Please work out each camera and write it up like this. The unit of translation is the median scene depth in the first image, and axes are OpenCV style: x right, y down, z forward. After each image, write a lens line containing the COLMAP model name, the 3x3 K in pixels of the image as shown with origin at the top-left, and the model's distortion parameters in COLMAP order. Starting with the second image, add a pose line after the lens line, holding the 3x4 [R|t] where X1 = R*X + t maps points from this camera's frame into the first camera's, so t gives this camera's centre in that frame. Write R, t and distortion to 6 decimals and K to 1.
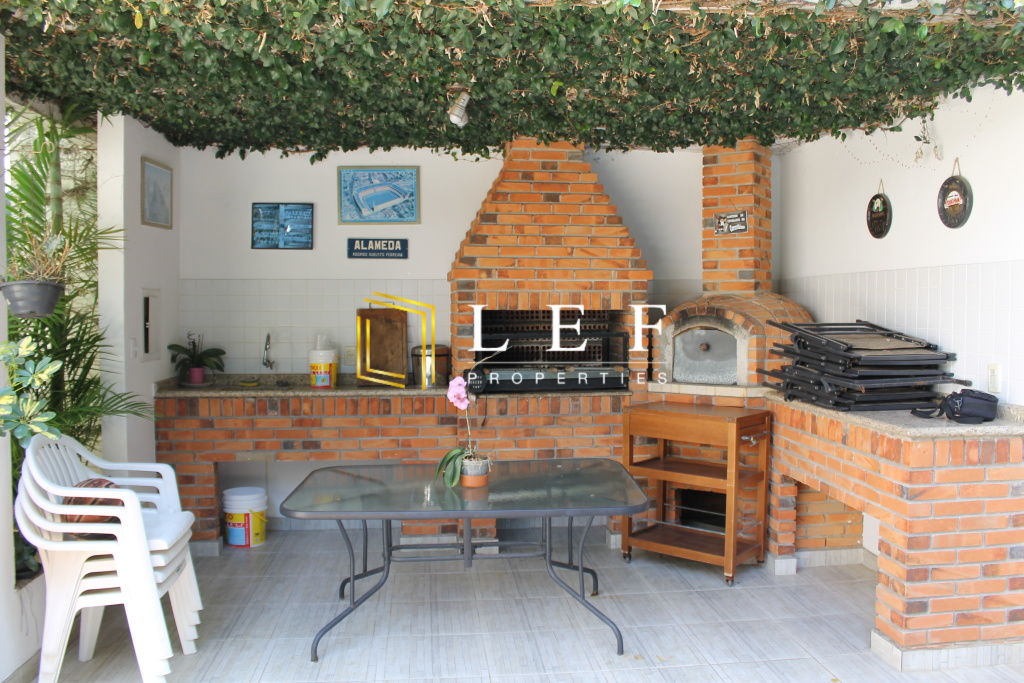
lens RADIAL K [[870.1, 0, 512.0], [0, 870.1, 341.5], [0, 0, 1]] dist [-0.103229, 0.003411]
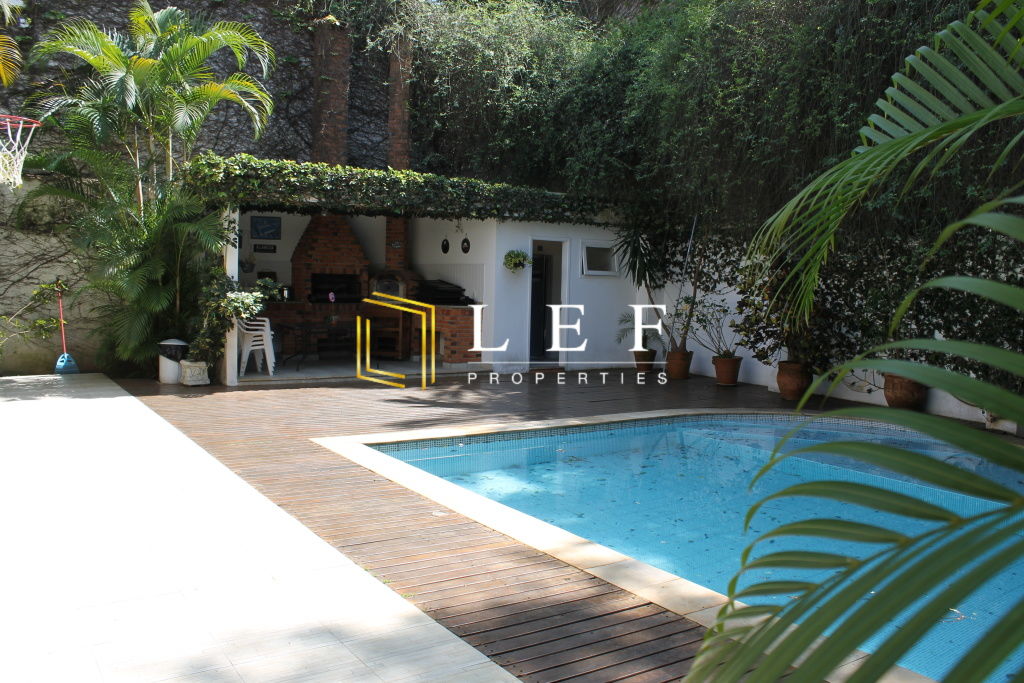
lens RADIAL K [[870.1, 0, 512.0], [0, 870.1, 341.5], [0, 0, 1]] dist [-0.103229, 0.003411]
pose [[0.888307, -0.009076, 0.459160, -0.754605], [-0.008231, 0.999329, 0.035678, 0.079494], [-0.459176, -0.035472, 0.887637, -1.803842]]
